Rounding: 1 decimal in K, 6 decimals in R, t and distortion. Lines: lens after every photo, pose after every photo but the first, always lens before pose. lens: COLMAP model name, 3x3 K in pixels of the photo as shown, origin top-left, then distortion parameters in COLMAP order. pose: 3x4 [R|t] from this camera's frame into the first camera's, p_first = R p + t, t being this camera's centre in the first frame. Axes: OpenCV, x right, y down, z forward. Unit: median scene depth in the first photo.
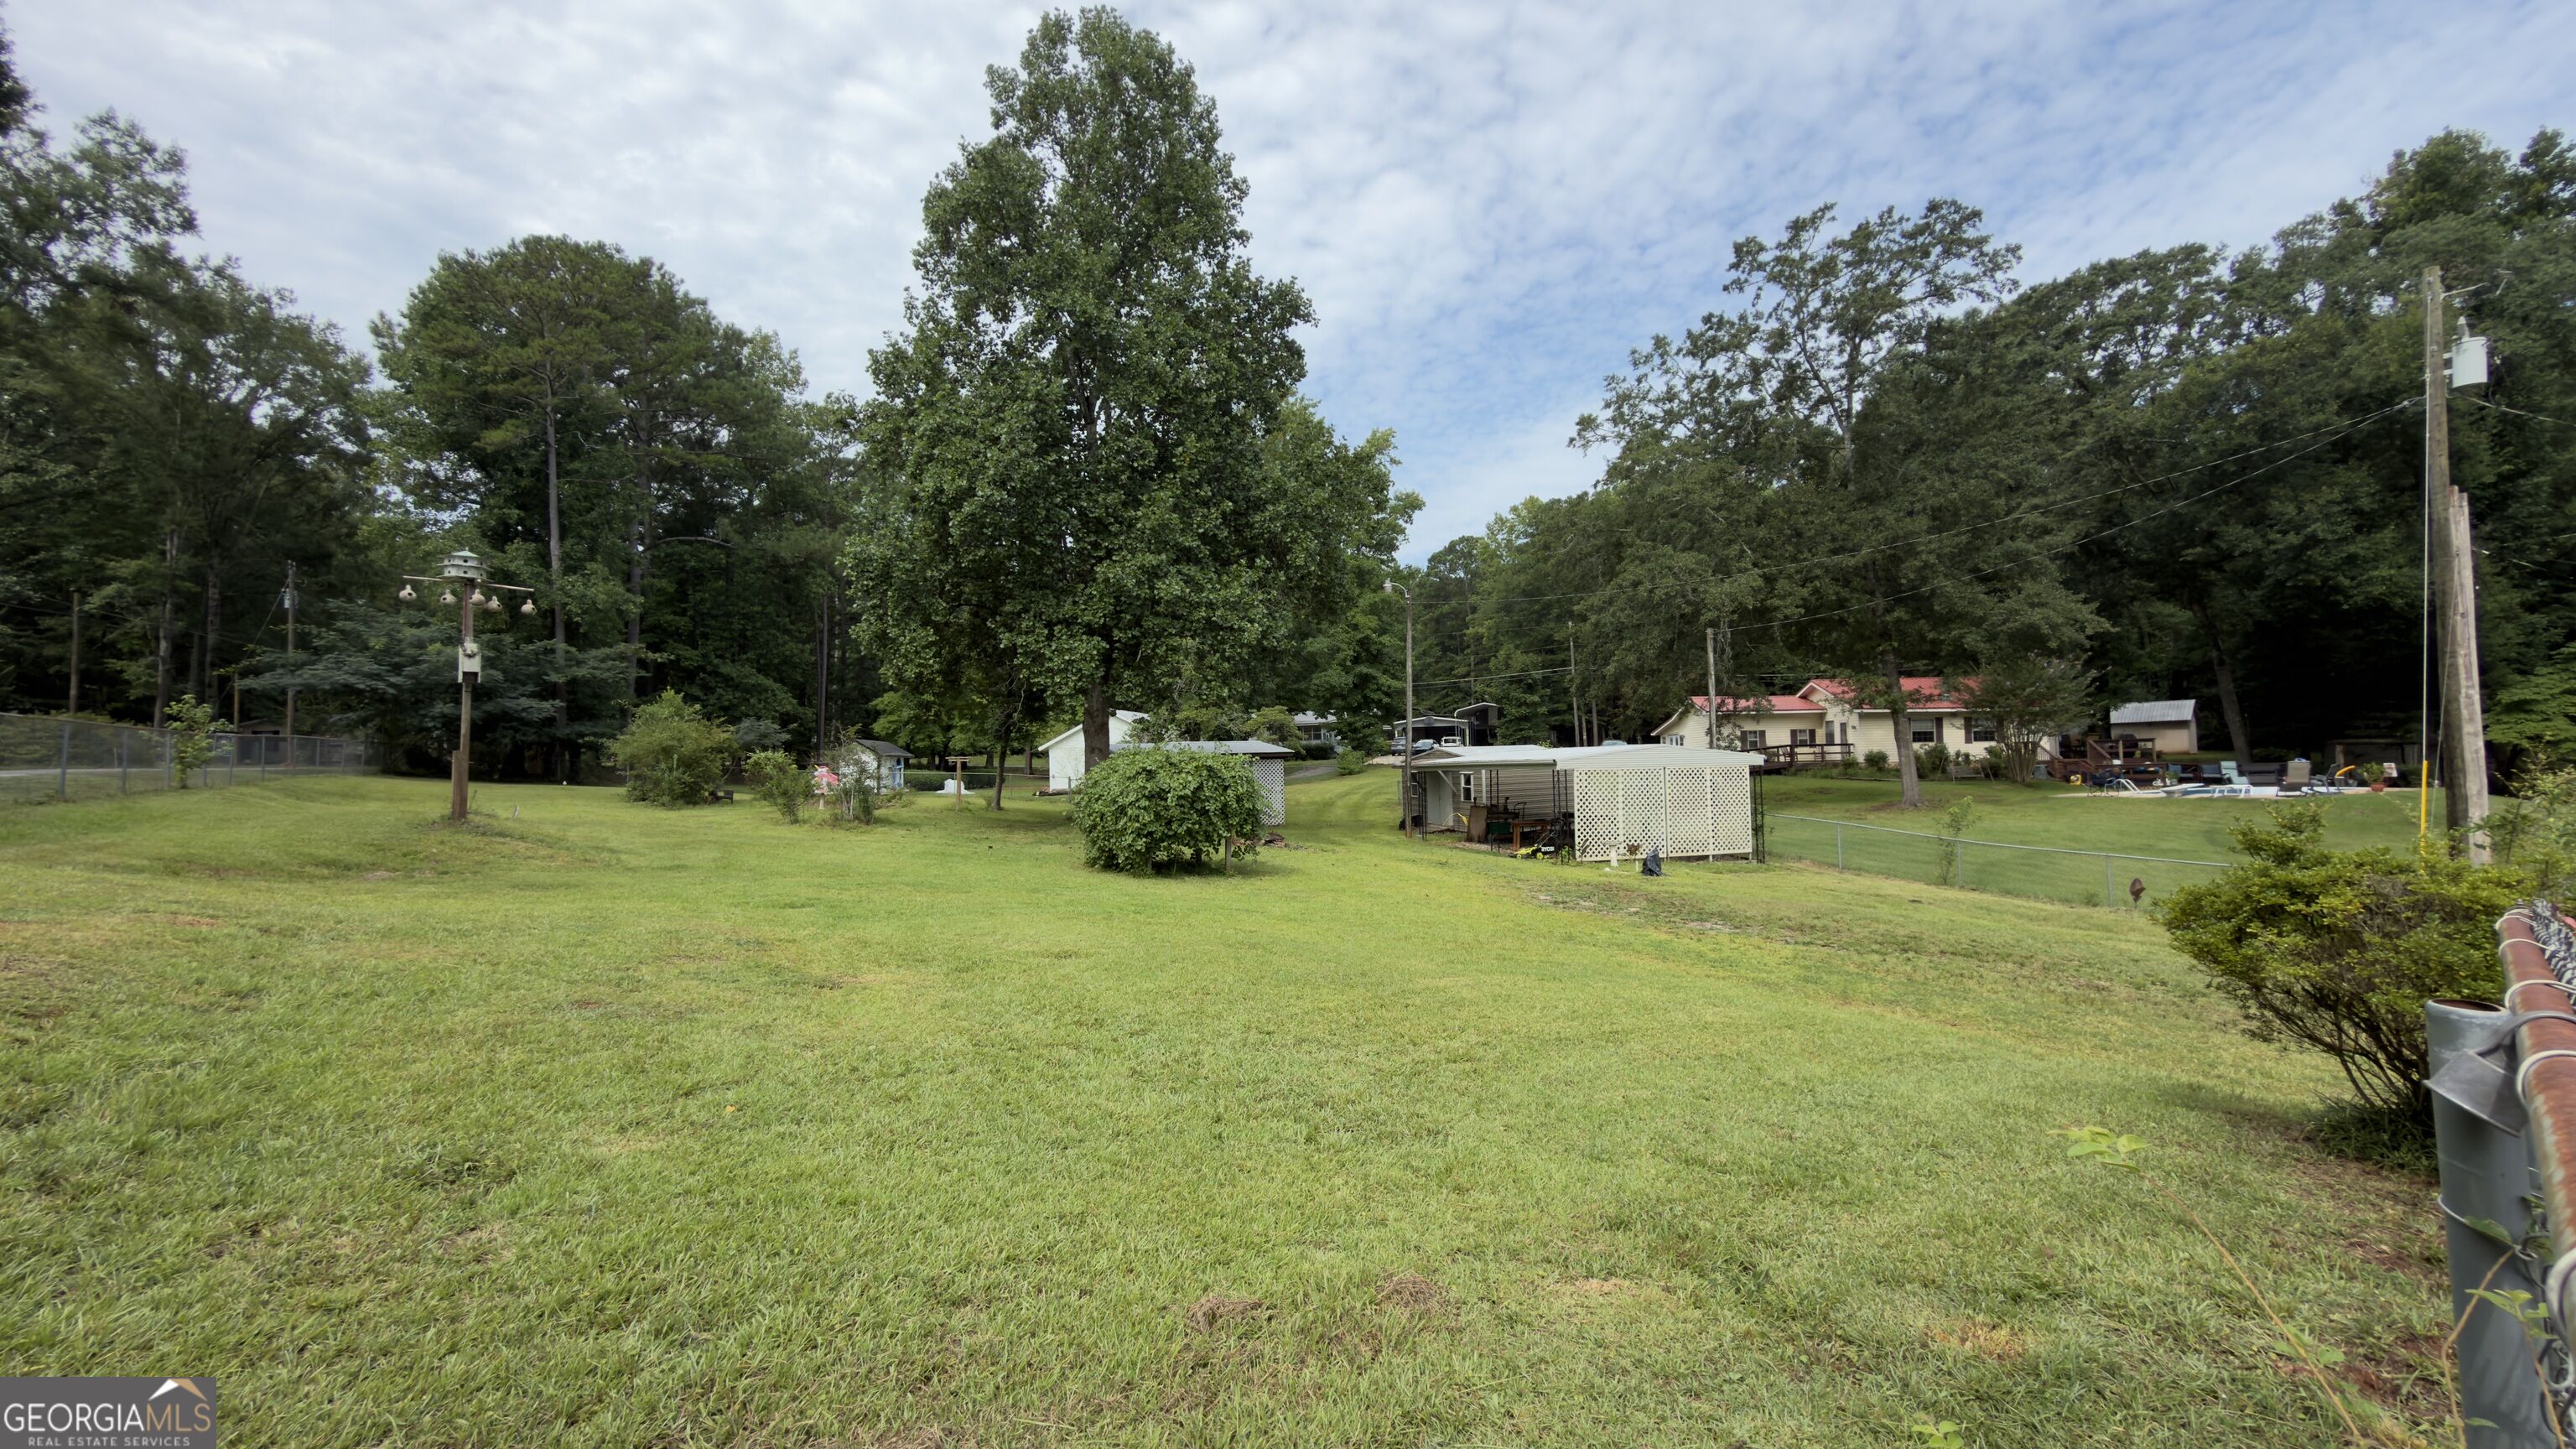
lens RADIAL K [[1023.7, 0, 1292.2], [0, 1023.7, 721.9], [0, 0, 1]] dist [0.000597, -0.000618]
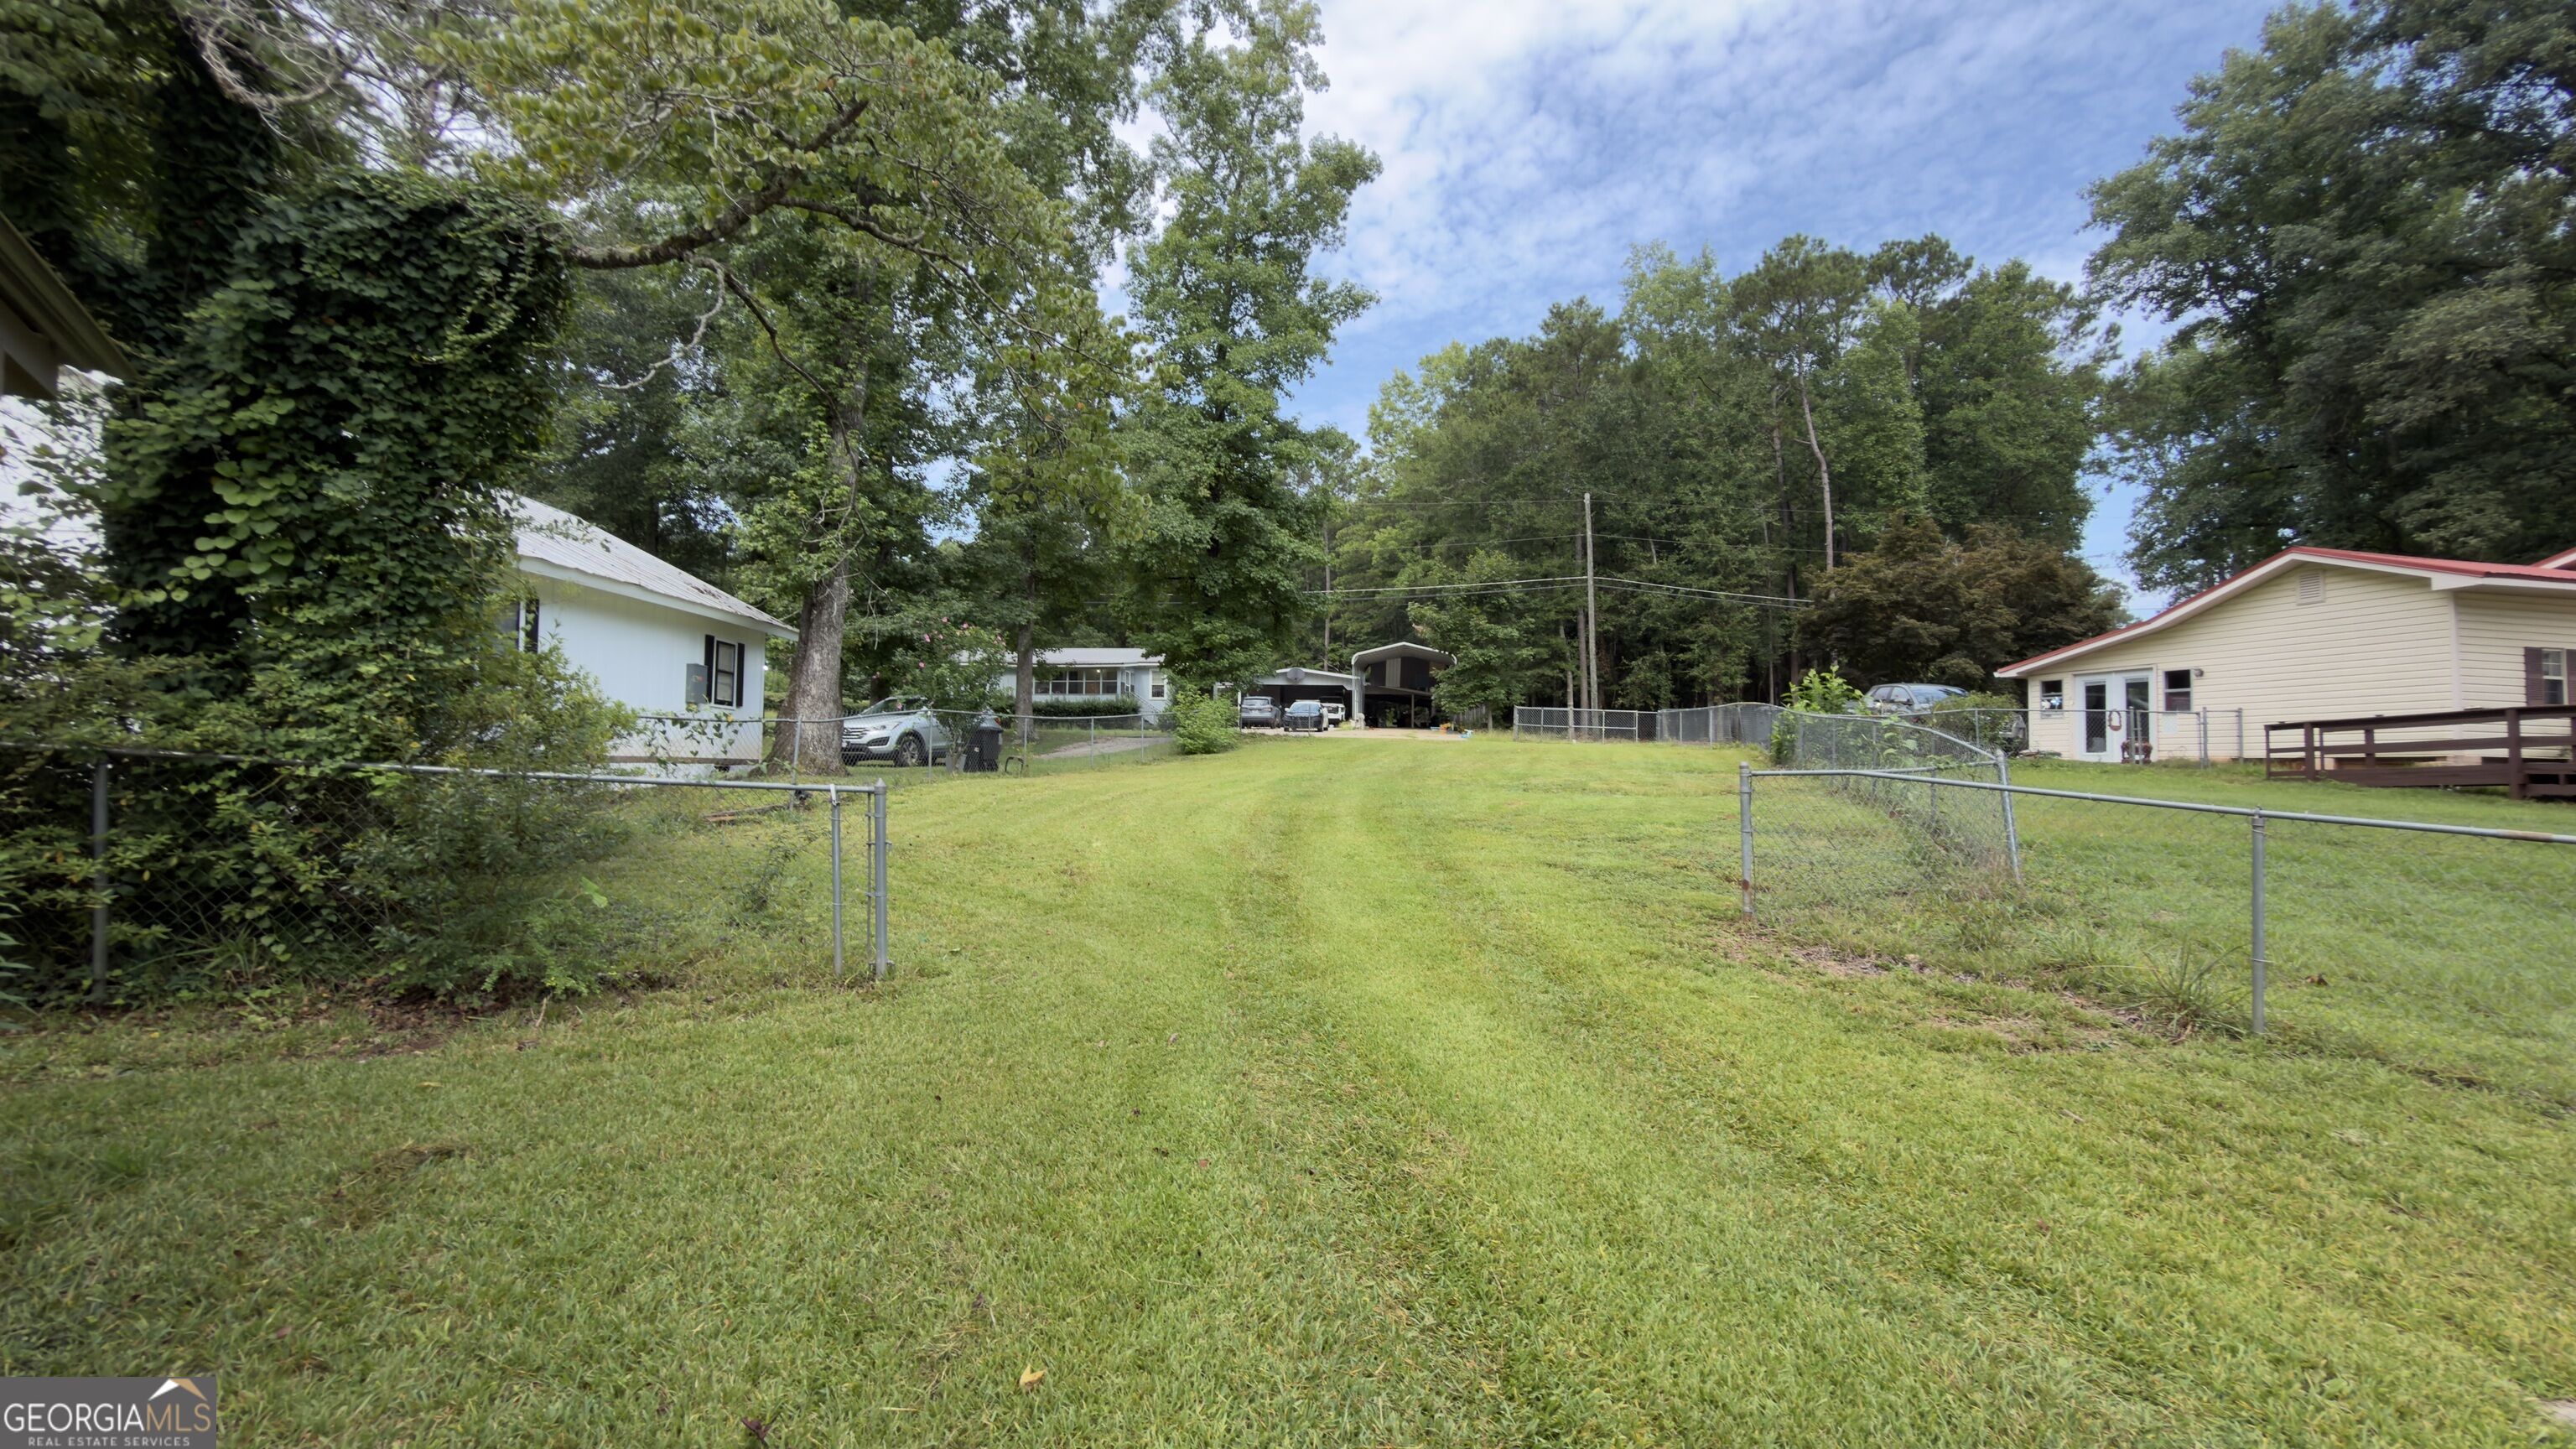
lens RADIAL K [[1023.7, 0, 1296.8], [0, 1023.7, 725.7], [0, 0, 1]] dist [0.000597, -0.000618]
pose [[0.974977, 0.039913, 0.218693, 0.004848], [-0.041706, 0.999123, 0.003588, 0.052874], [-0.218358, -0.012619, 0.975787, 0.812537]]
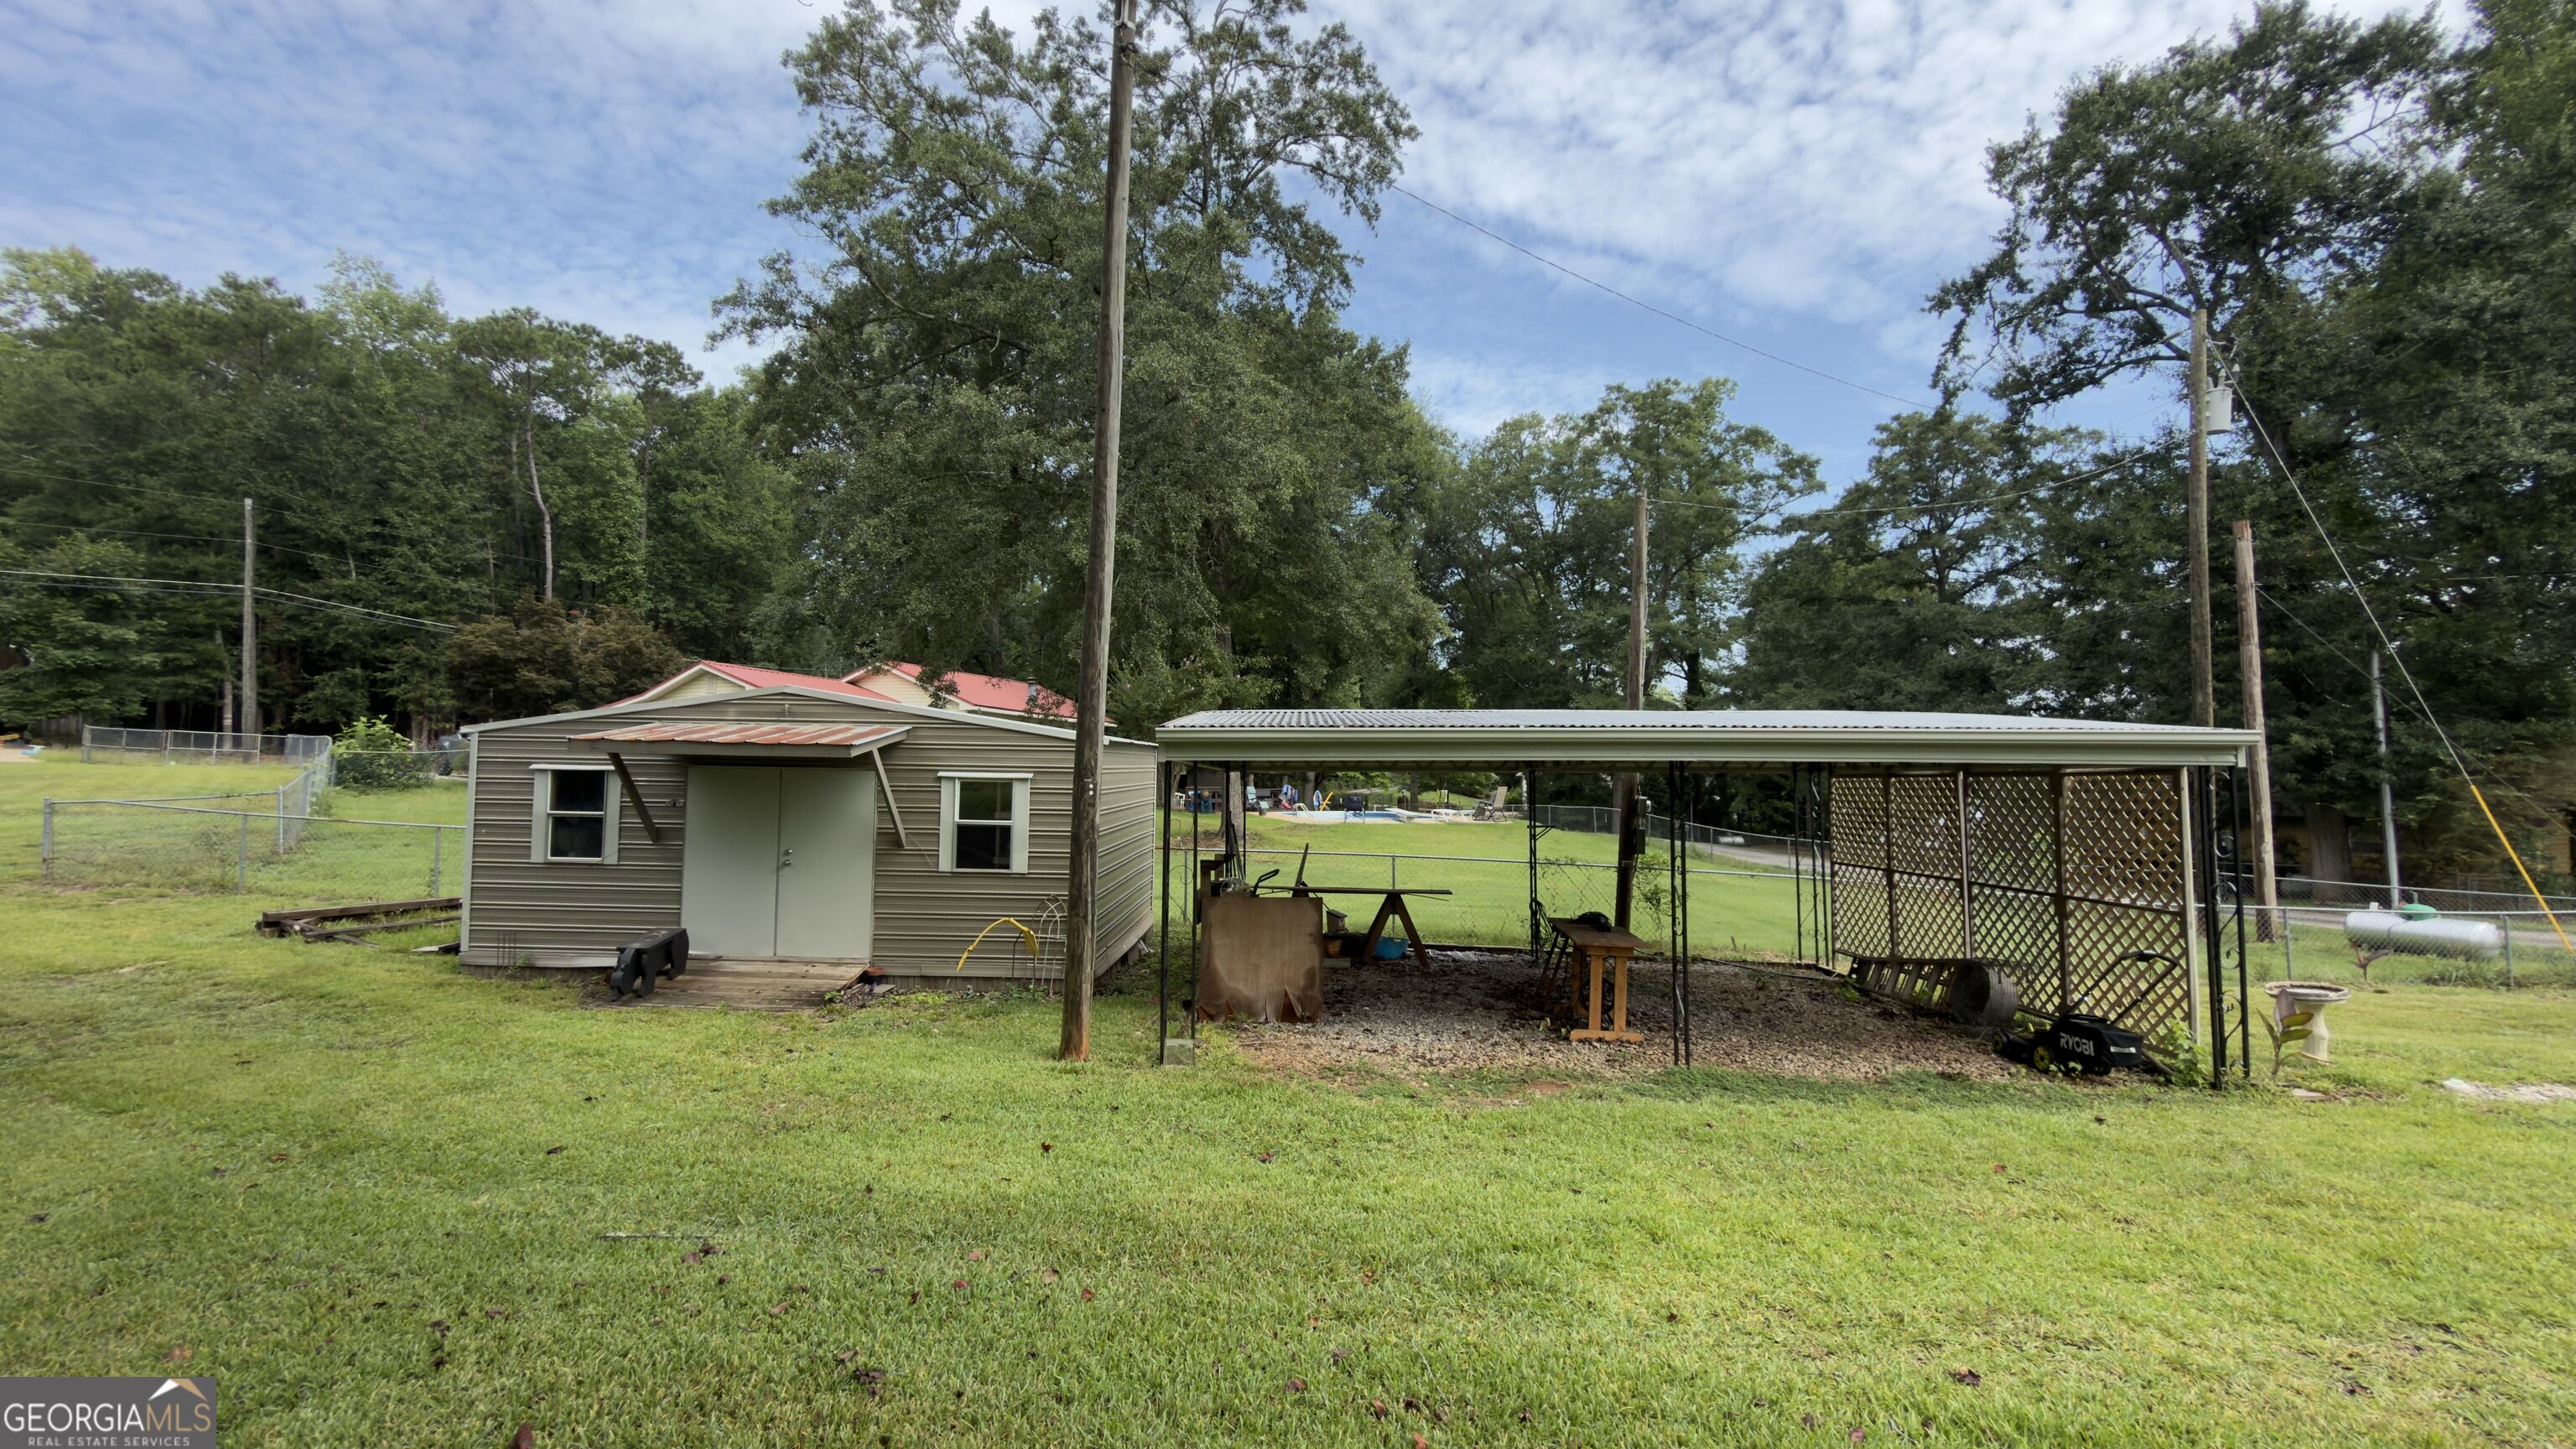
lens RADIAL K [[1023.7, 0, 1299.0], [0, 1023.7, 723.4], [0, 0, 1]] dist [0.000597, -0.000618]
pose [[0.337314, 0.071387, 0.938682, -0.051244], [-0.050357, 0.997061, -0.057731, 0.033906], [-0.940044, -0.027796, 0.339917, 0.514806]]
